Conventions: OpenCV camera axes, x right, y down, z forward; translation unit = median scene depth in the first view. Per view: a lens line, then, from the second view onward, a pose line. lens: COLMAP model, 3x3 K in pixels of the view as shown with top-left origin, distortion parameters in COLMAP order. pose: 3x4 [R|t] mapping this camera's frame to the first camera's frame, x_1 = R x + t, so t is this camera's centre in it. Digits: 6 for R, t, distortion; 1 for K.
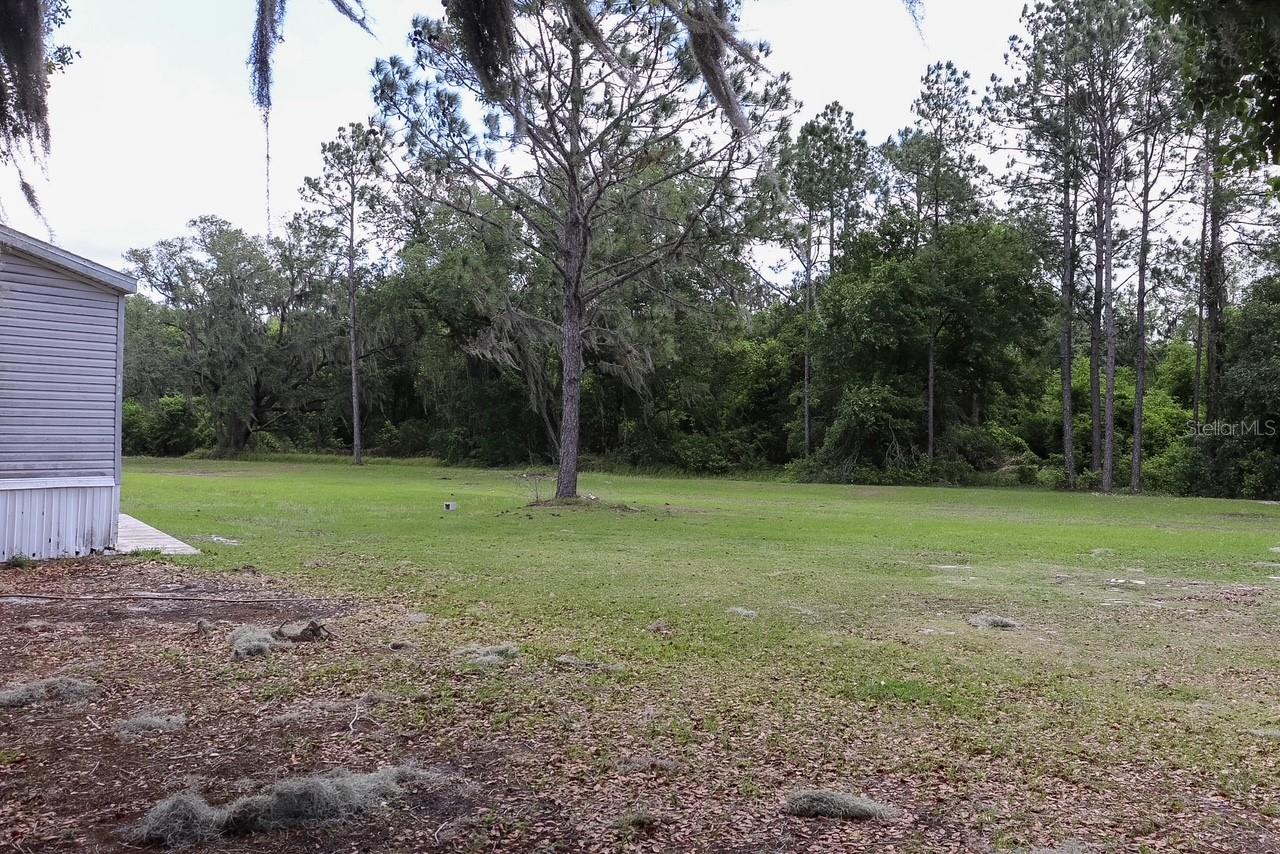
lens RADIAL K [[1059.8, 0, 648.5], [0, 1059.8, 425.0], [0, 0, 1]] dist [-0.187225, 0.168683]
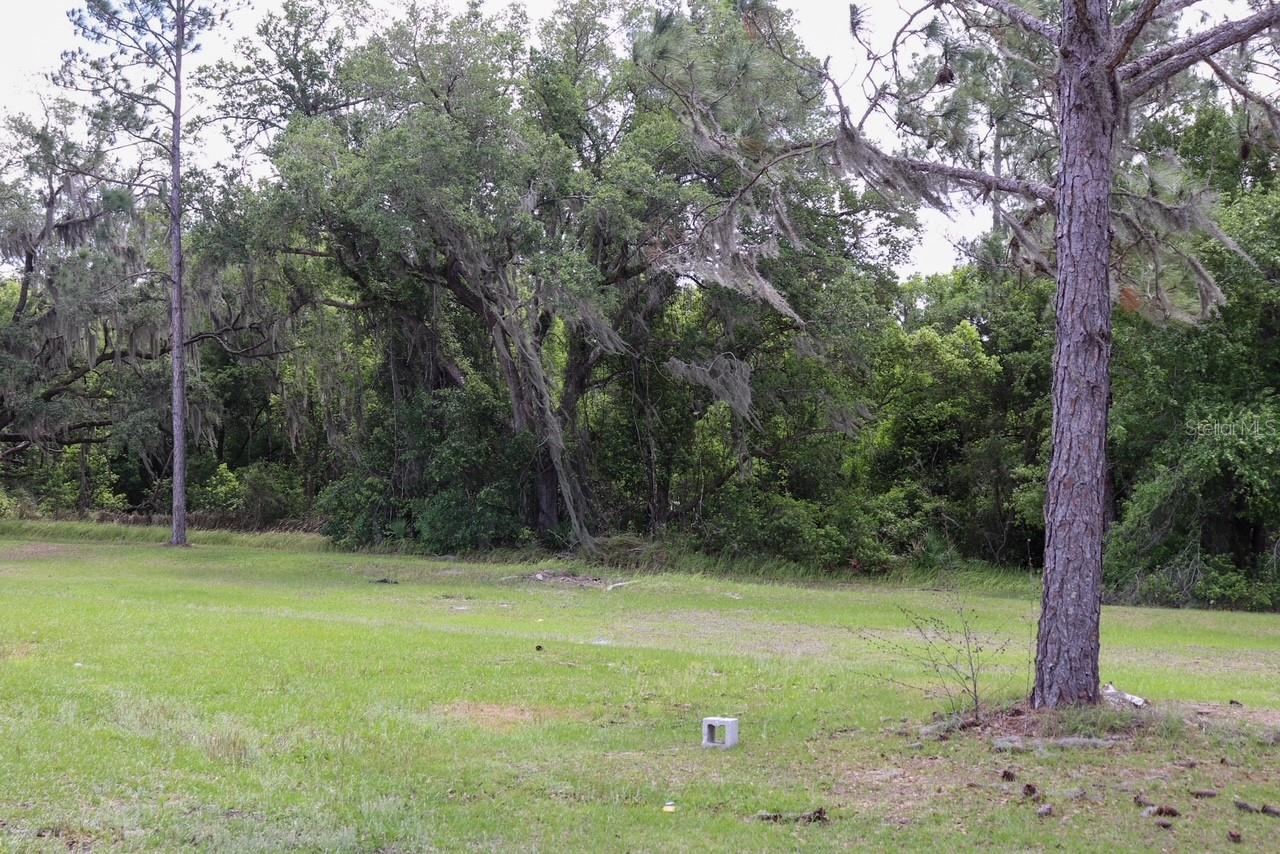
lens RADIAL K [[1560.1, 0, 638.9], [0, 1560.1, 424.8], [0, 0, 1]] dist [0.032516, 0.043890]
pose [[0.998420, 0.024415, 0.050613, -0.085814], [-0.022369, 0.998925, -0.040602, 0.004712], [-0.051550, 0.039405, 0.997893, 0.196968]]
